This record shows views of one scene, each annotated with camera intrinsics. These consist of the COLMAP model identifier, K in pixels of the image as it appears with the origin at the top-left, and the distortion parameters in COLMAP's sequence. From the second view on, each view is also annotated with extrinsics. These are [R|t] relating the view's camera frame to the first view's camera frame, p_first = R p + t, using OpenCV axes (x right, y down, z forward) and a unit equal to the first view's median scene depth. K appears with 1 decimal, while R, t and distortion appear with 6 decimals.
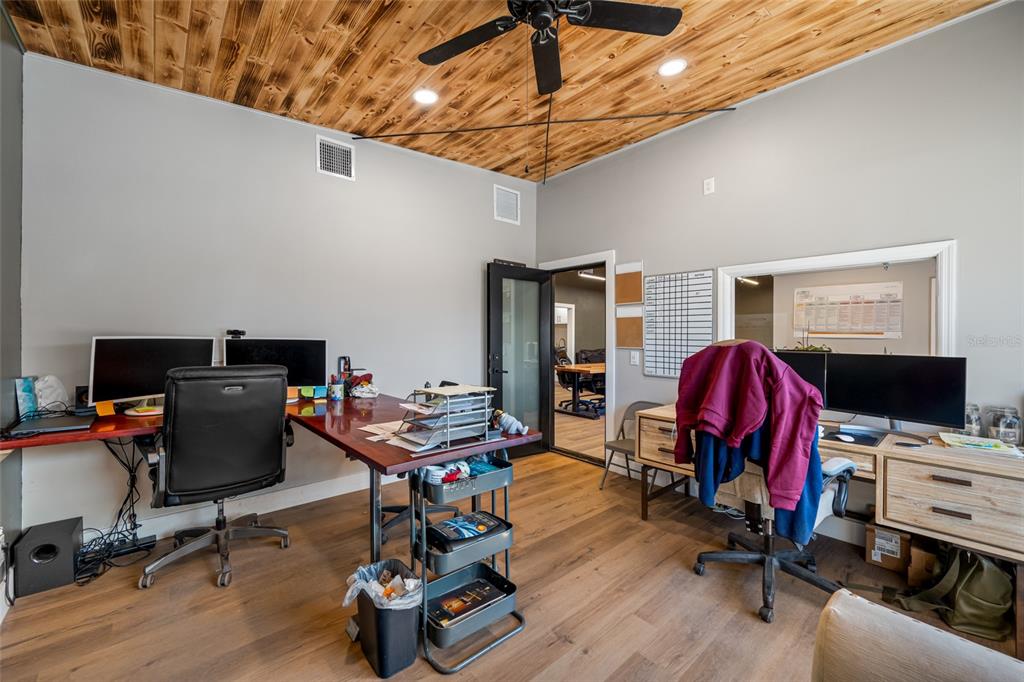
lens RADIAL K [[406.2, 0, 511.8], [0, 406.2, 337.5], [0, 0, 1]] dist [-0.000415, 0.000640]
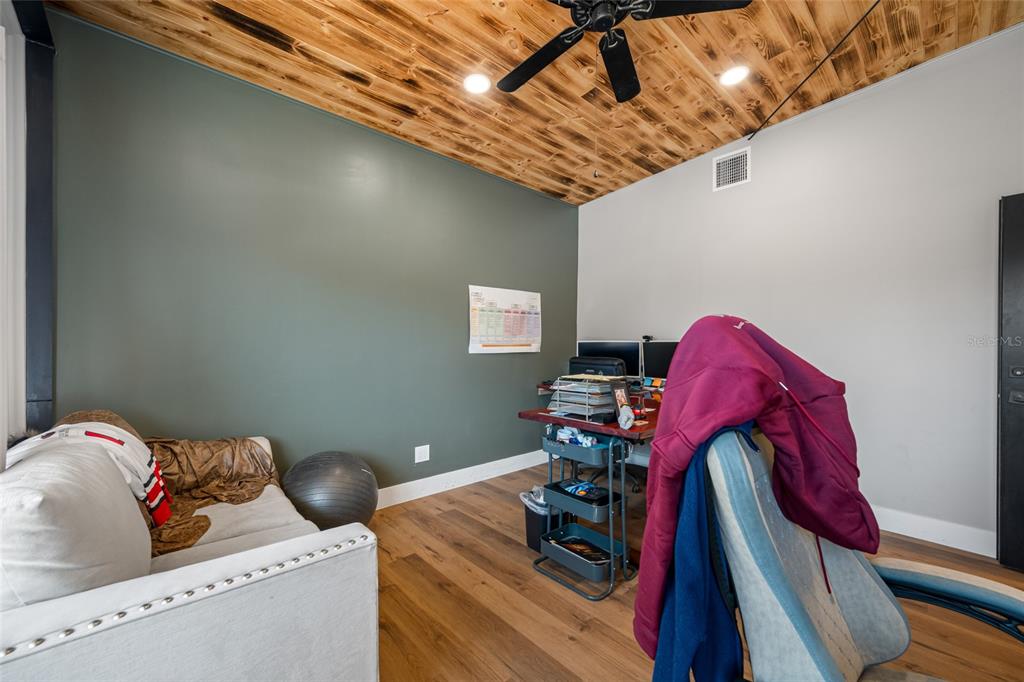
lens RADIAL K [[406.2, 0, 511.8], [0, 406.2, 347.0], [0, 0, 1]] dist [-0.000415, 0.000640]
pose [[0.014329, -0.006759, -0.999874, 0.736227], [-0.004276, 0.999968, -0.006821, 0.032598], [0.999888, 0.004373, 0.014300, 0.511169]]
